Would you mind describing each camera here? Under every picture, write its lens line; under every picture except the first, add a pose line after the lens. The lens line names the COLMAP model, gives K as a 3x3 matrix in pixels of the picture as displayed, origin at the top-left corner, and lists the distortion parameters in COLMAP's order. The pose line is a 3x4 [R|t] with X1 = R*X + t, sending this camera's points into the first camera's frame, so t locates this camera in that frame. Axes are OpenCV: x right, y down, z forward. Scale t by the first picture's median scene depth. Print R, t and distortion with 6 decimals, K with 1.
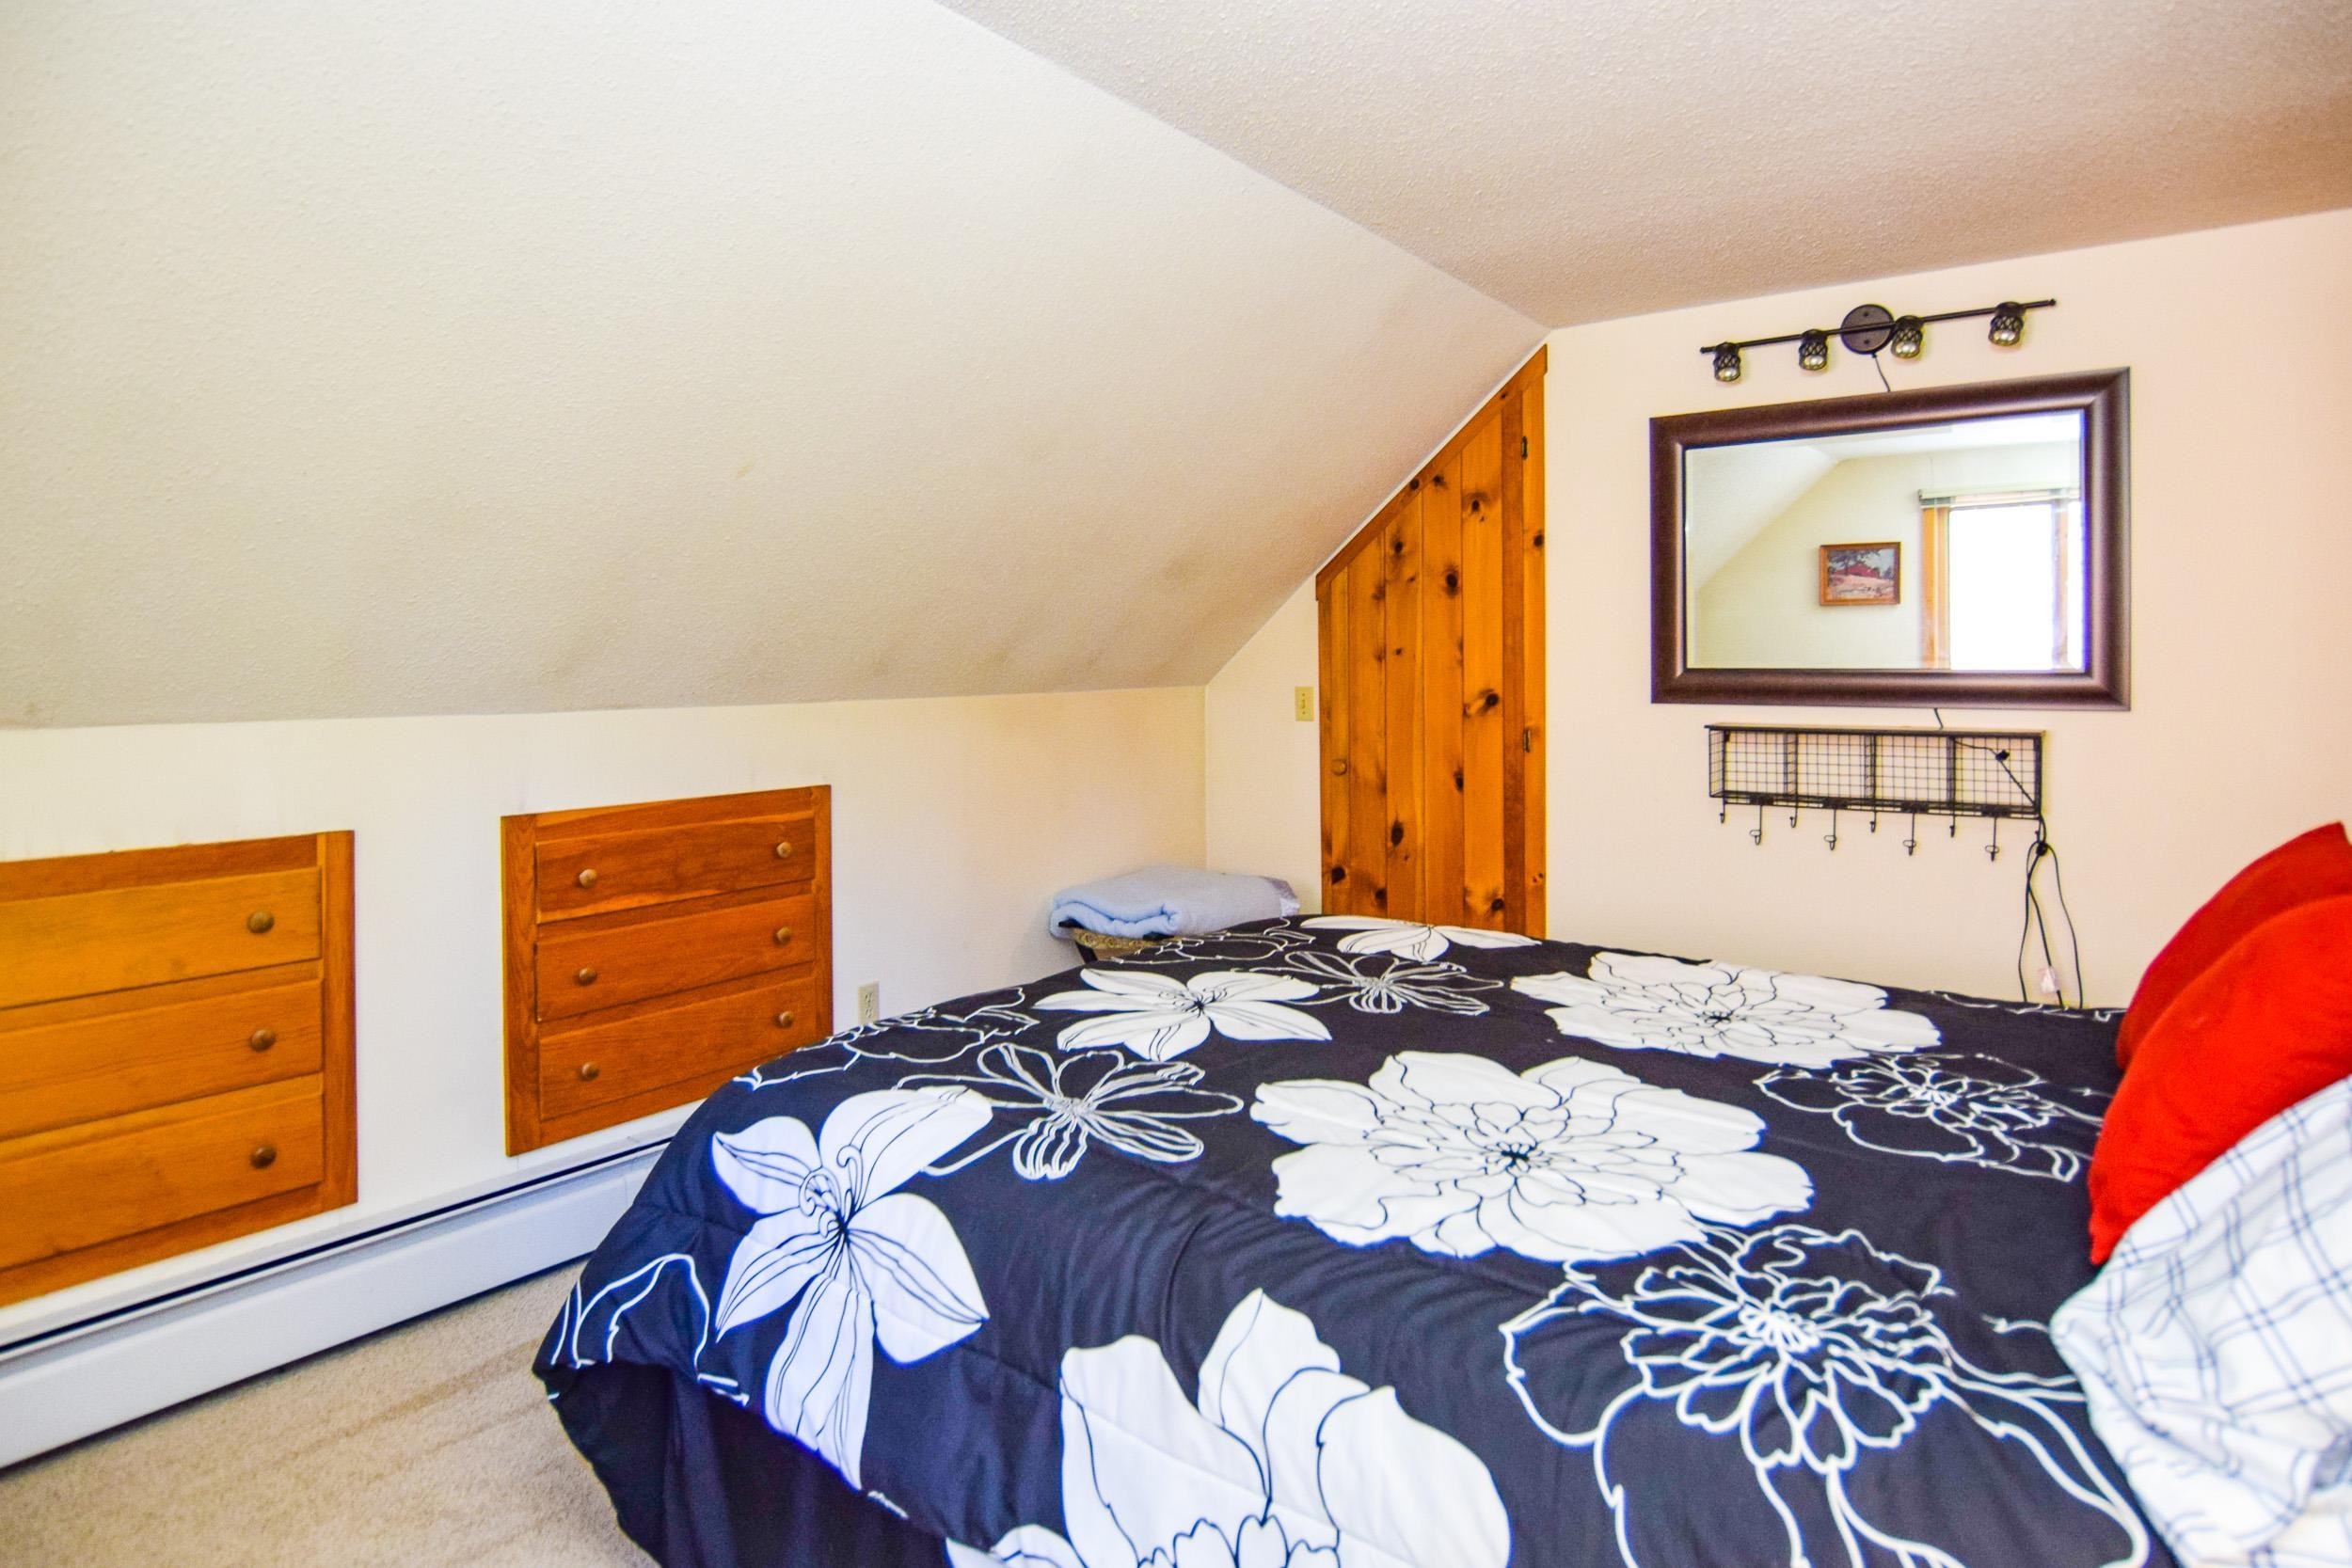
lens RADIAL K [[1261.1, 0, 1072.1], [0, 1261.1, 685.9], [0, 0, 1]] dist [-0.024678, 0.005118]
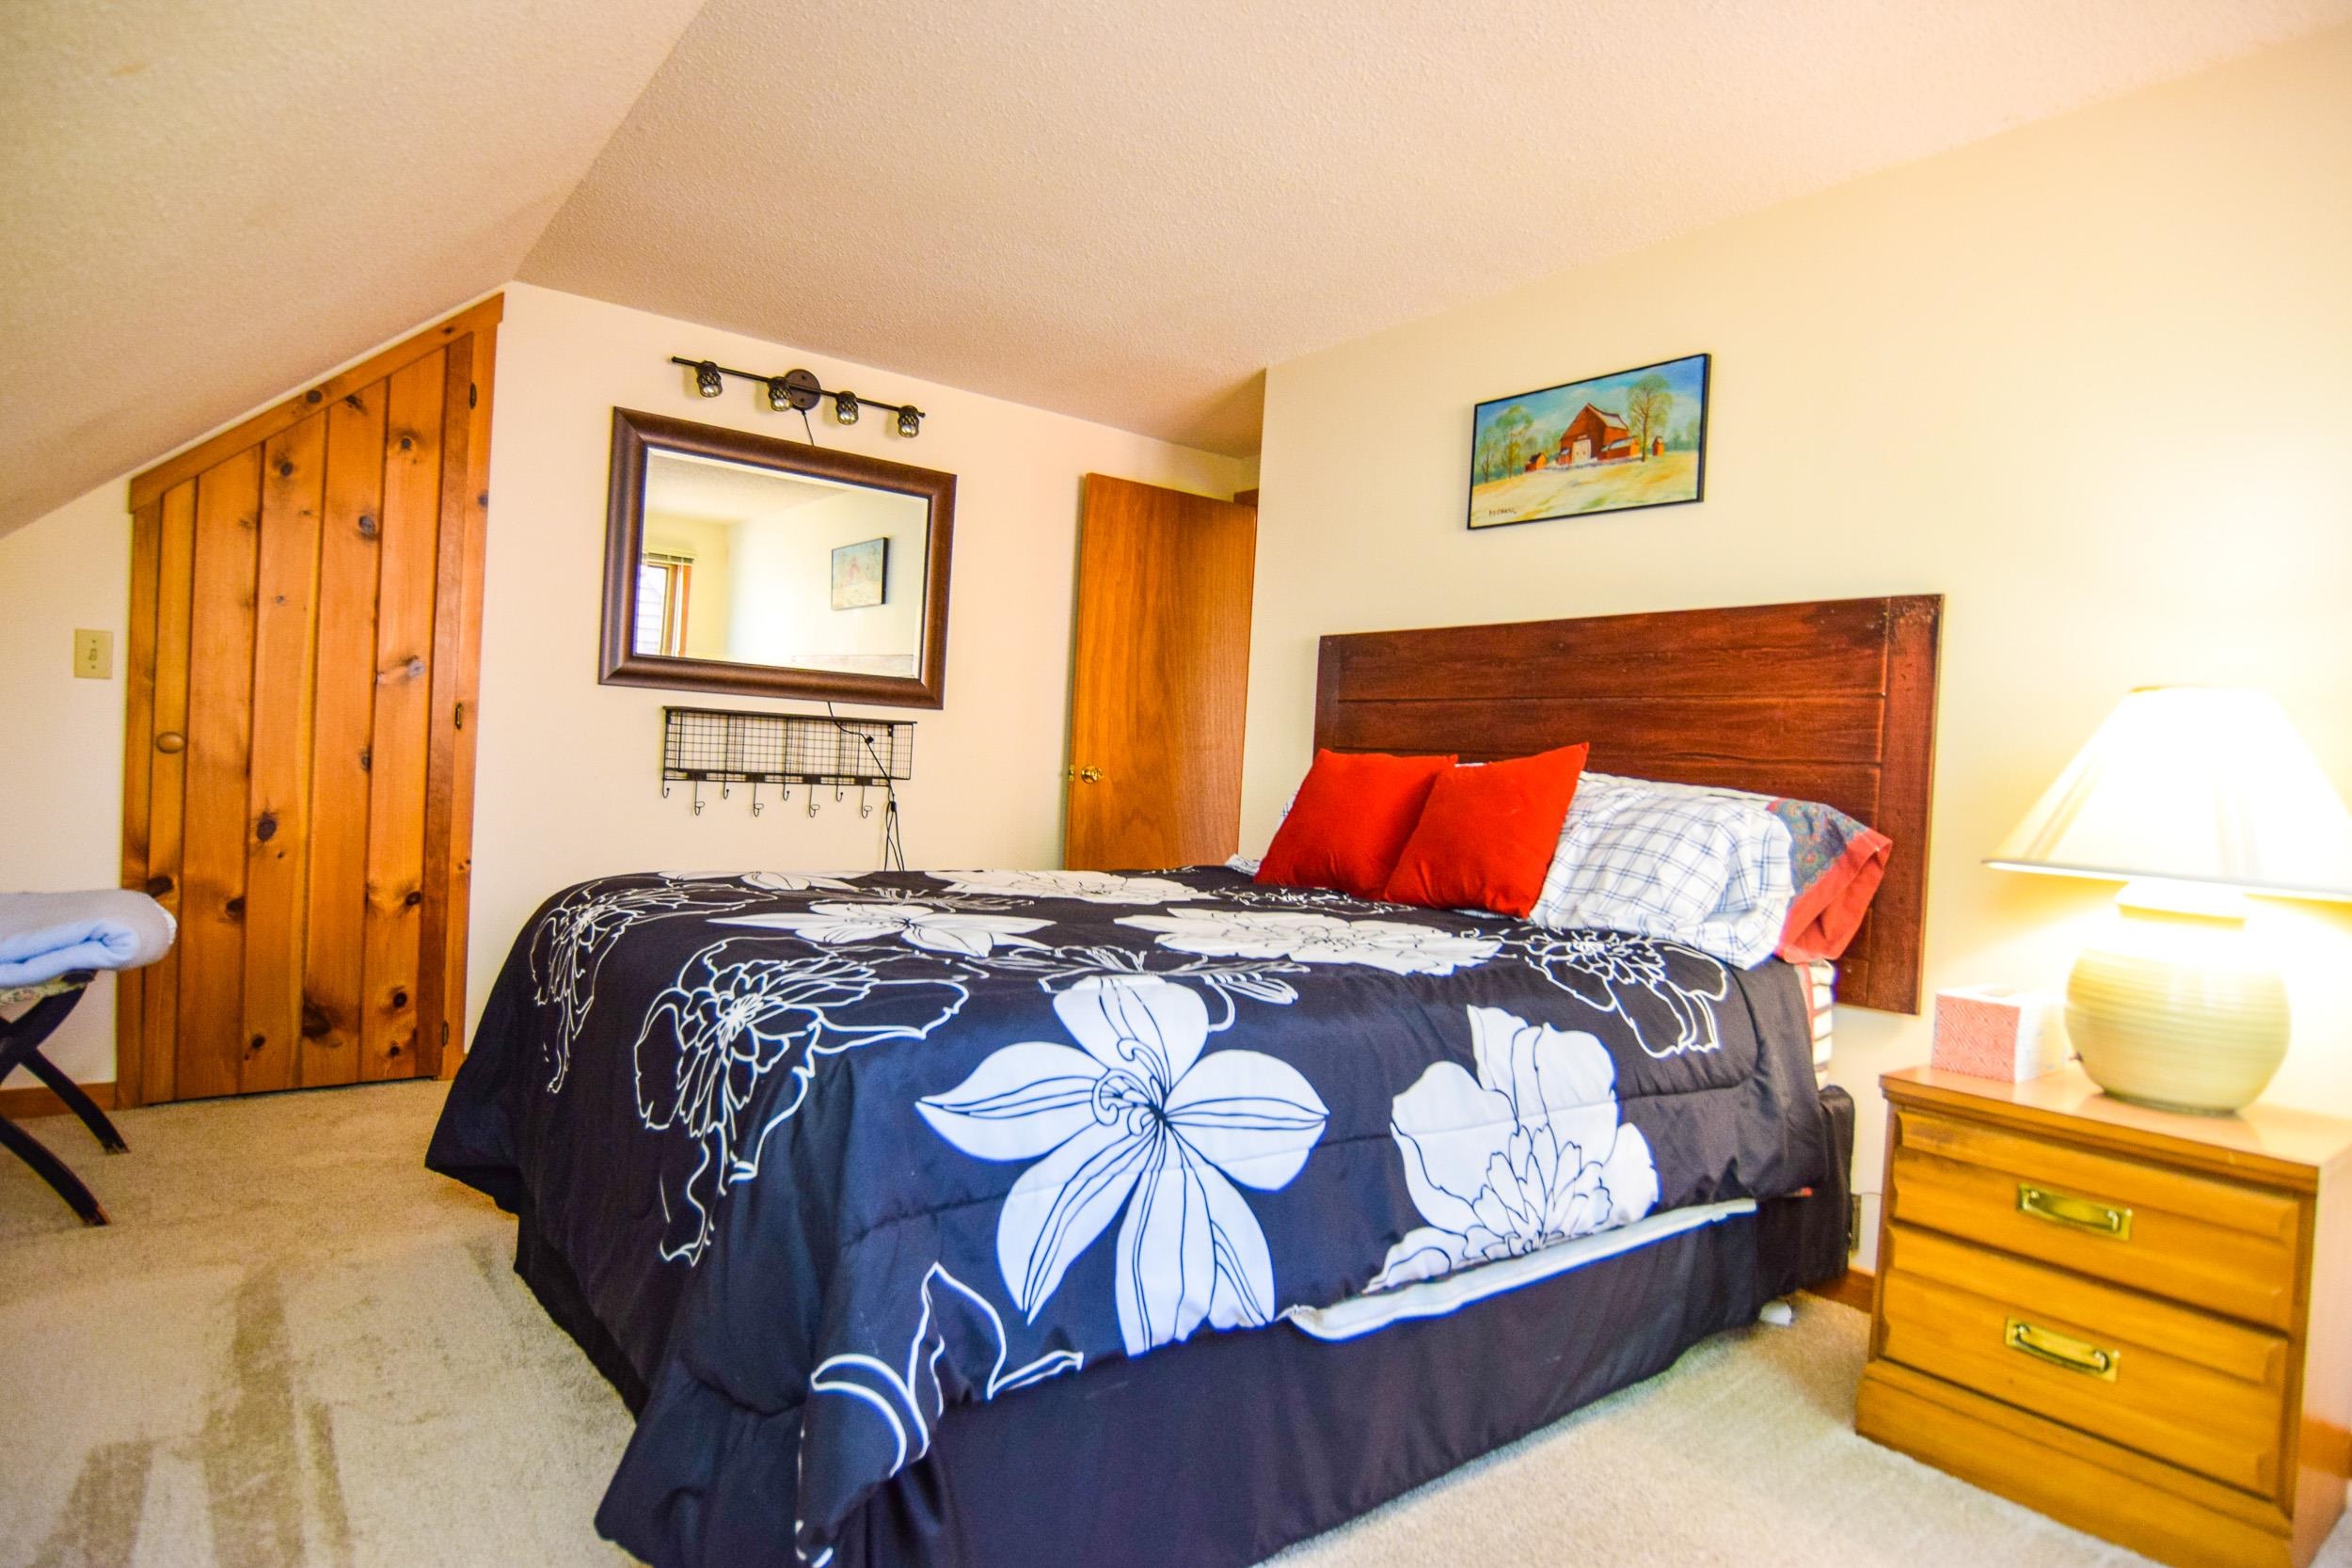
lens RADIAL K [[1261.1, 0, 1165.4], [0, 1261.1, 780.8], [0, 0, 1]] dist [-0.024678, 0.005118]
pose [[0.268340, 0.005020, 0.963311, -0.448890], [-0.047650, 0.998831, 0.008068, 0.069693], [-0.962145, -0.048067, 0.268266, 0.306427]]
